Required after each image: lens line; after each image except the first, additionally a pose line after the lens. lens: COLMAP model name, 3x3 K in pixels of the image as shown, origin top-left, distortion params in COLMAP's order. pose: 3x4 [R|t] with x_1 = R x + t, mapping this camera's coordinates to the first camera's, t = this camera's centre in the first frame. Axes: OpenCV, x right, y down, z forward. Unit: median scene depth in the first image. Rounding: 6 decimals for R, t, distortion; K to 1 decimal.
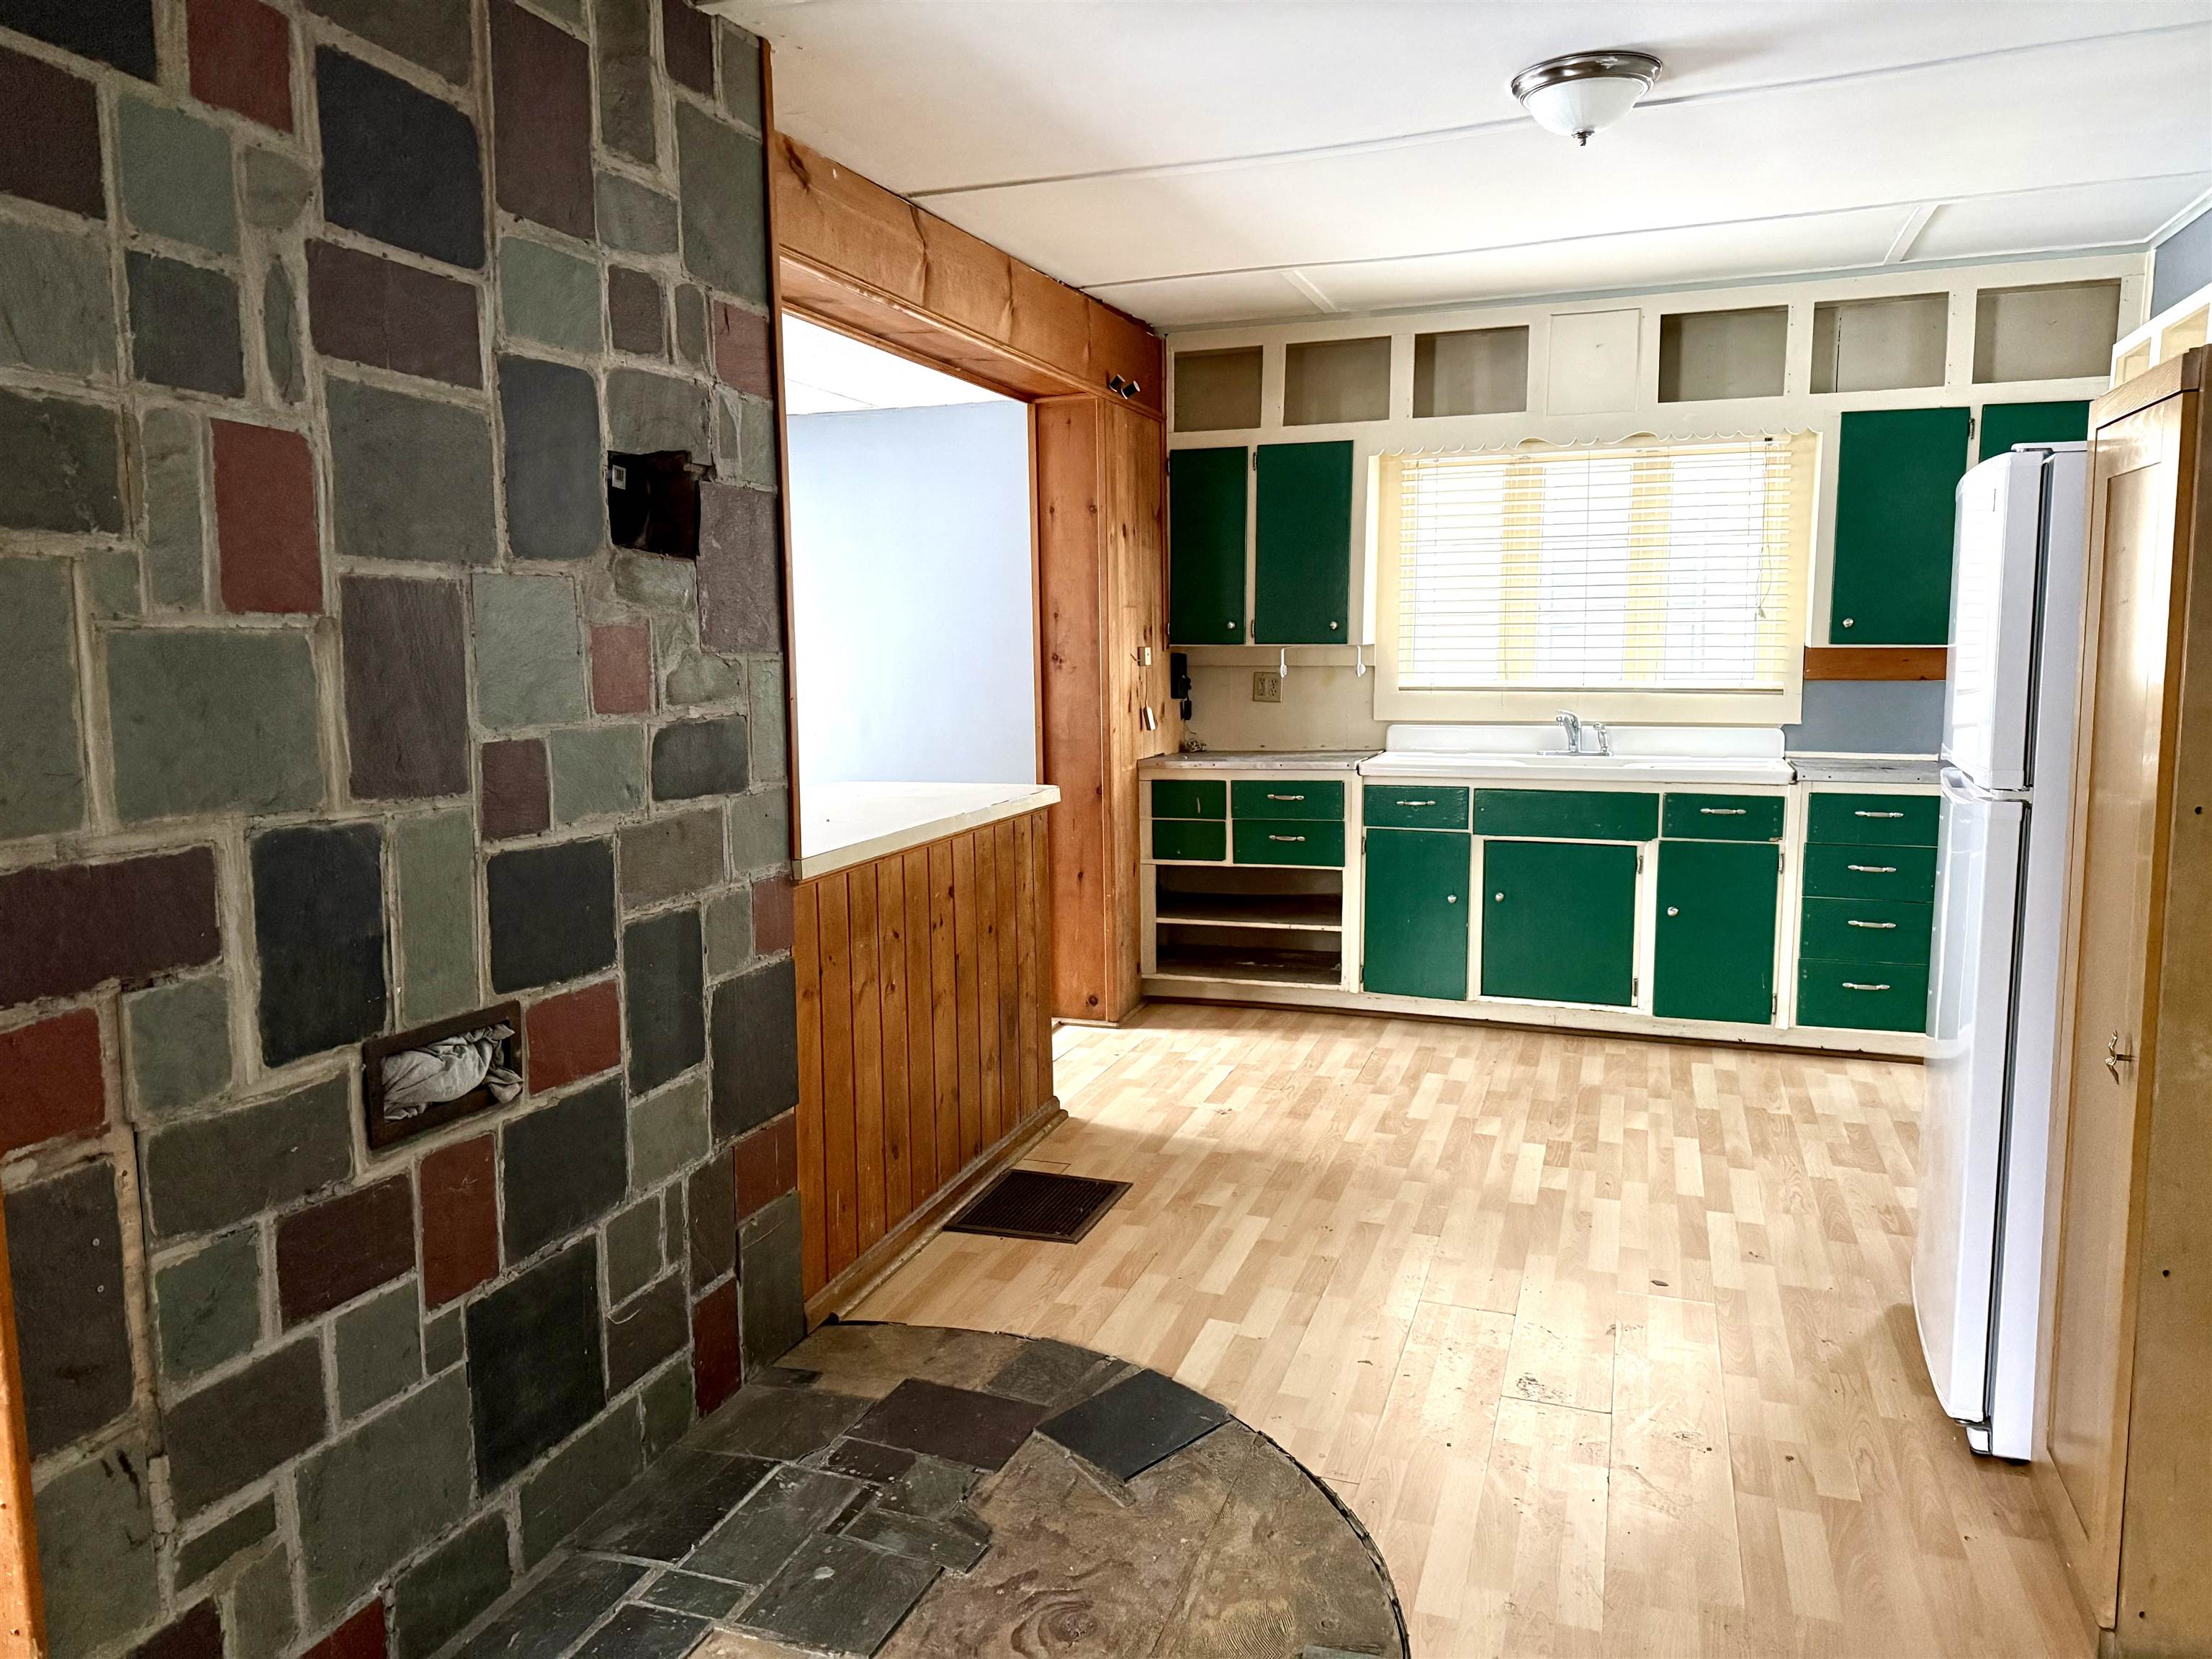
lens RADIAL K [[1550.9, 0, 1094.0], [0, 1550.9, 831.2], [0, 0, 1]] dist [0.126114, -0.179554]
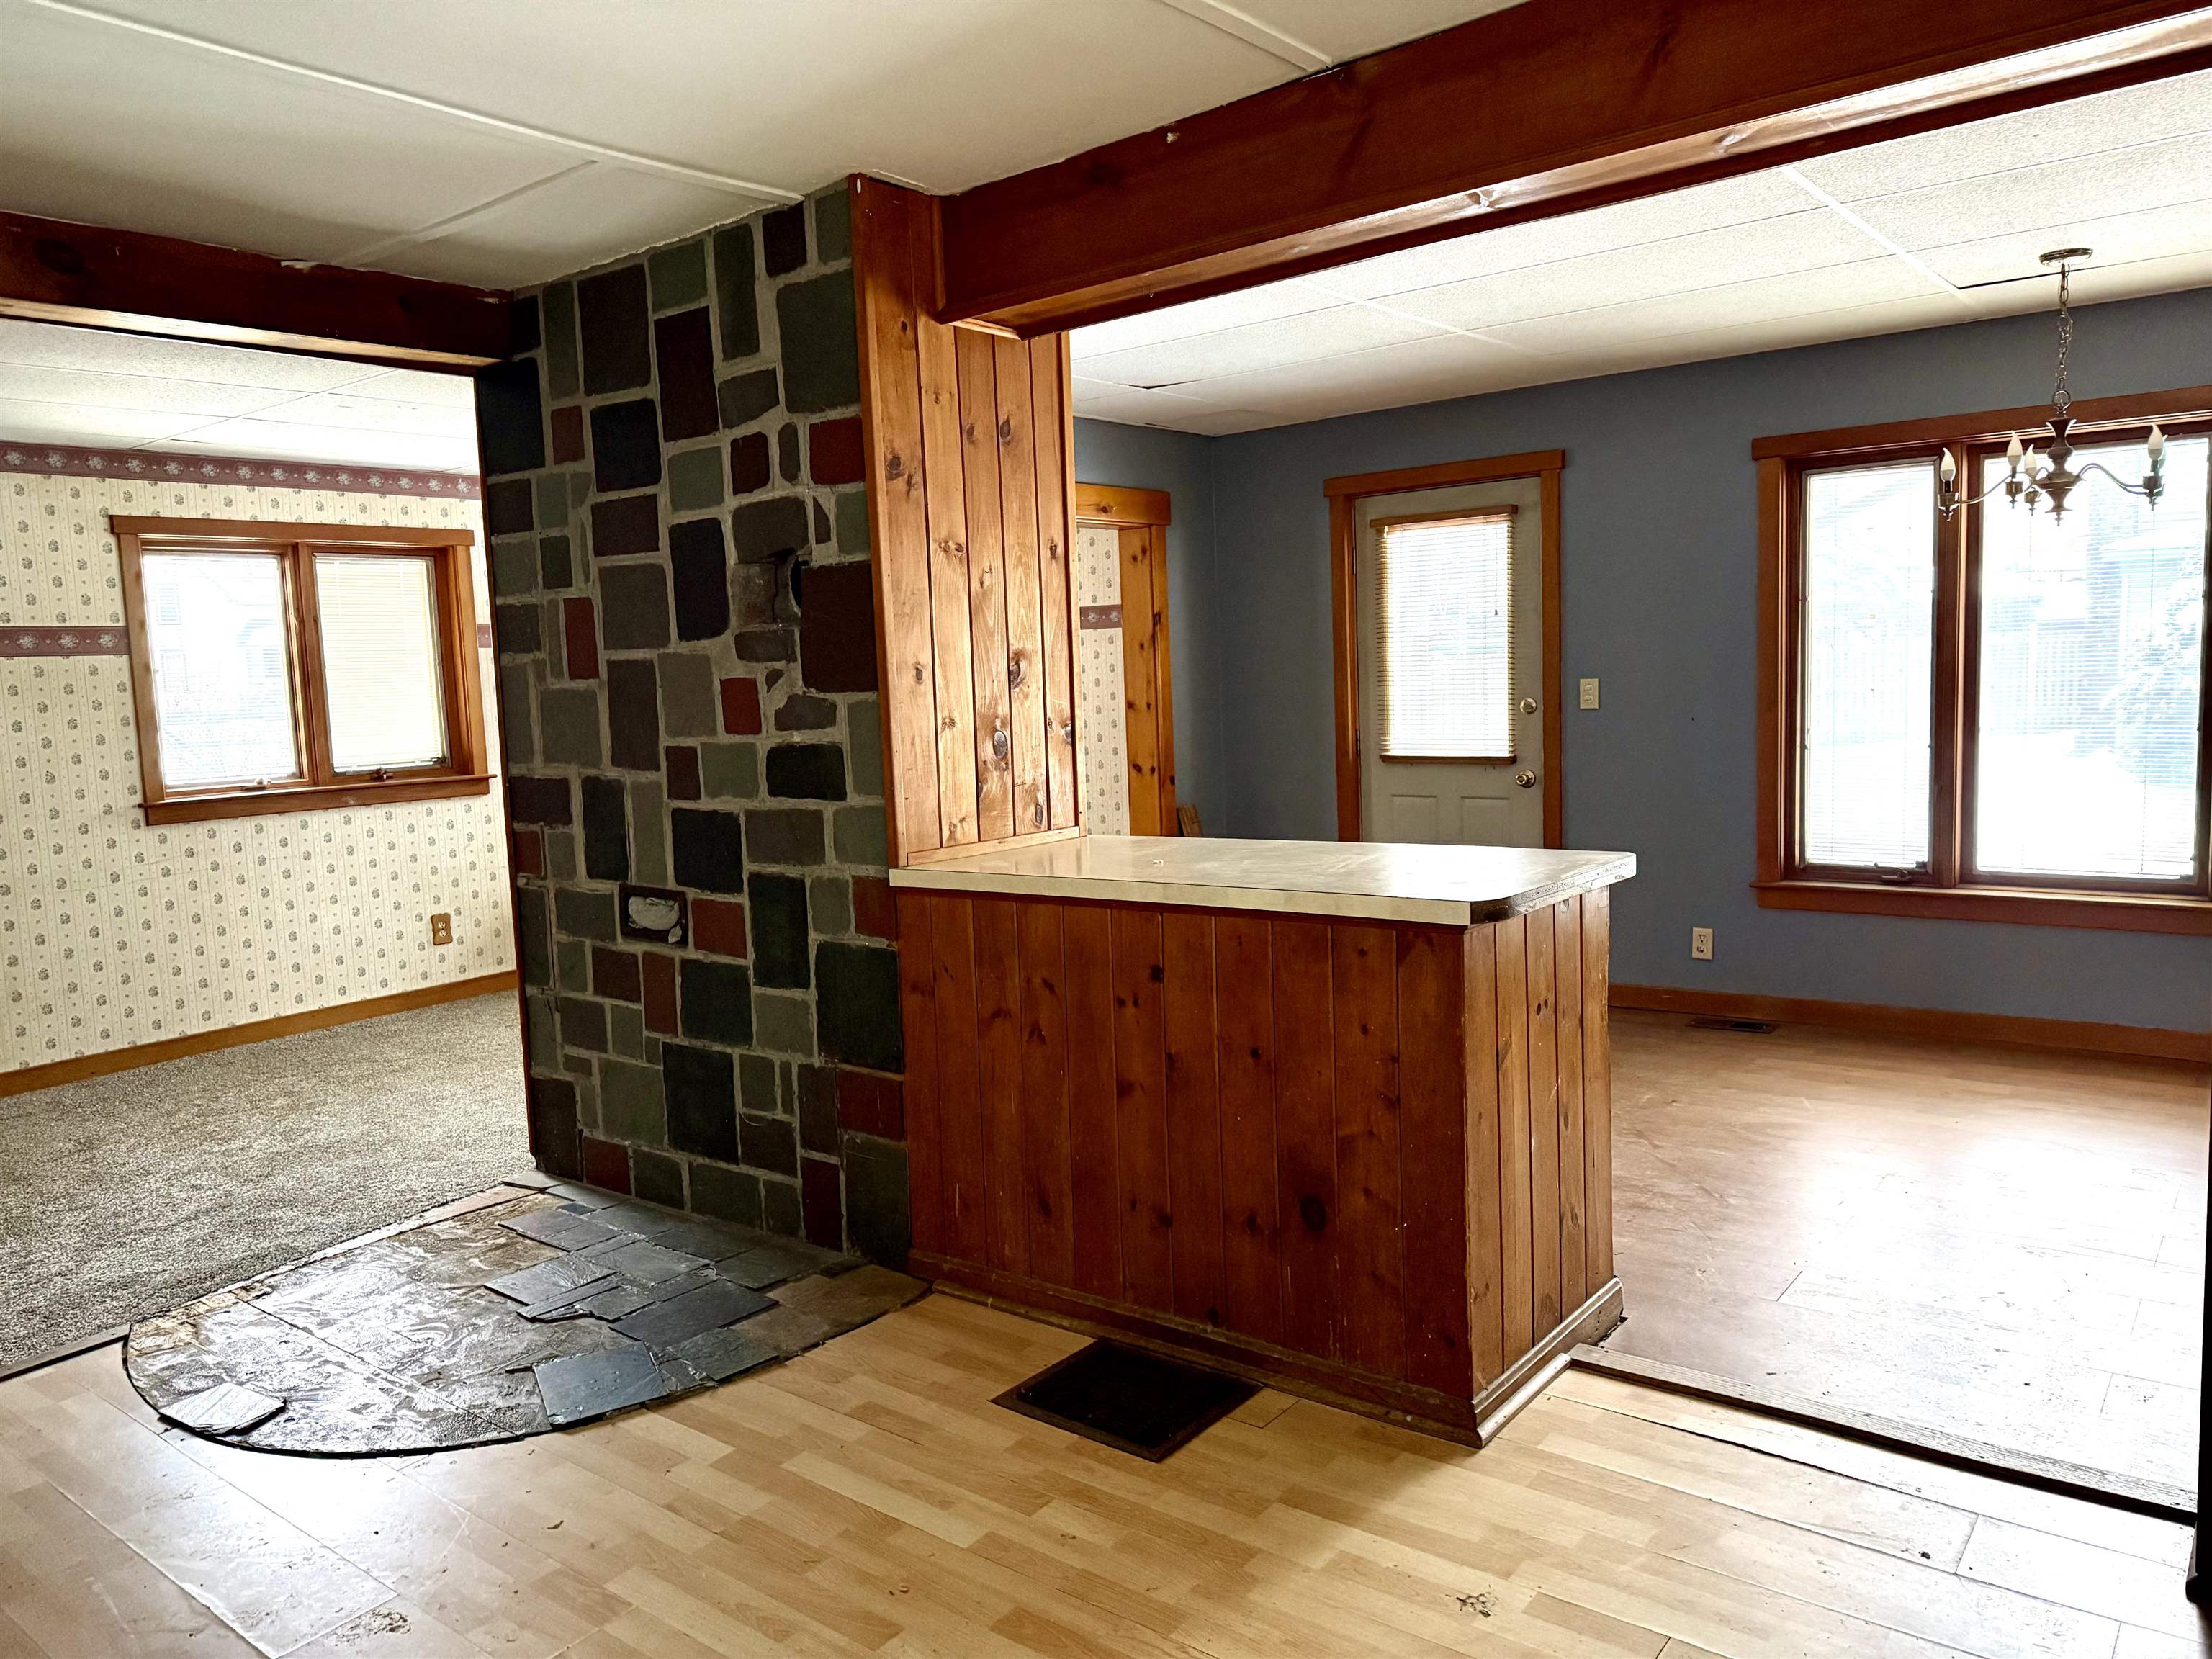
lens RADIAL K [[1550.9, 0, 1094.0], [0, 1550.9, 831.2], [0, 0, 1]] dist [0.126114, -0.179554]
pose [[-0.336492, 0.126904, -0.933096, 0.516213], [-0.065532, 0.985320, 0.157638, -0.124153], [0.939403, 0.114192, -0.323236, 0.928350]]
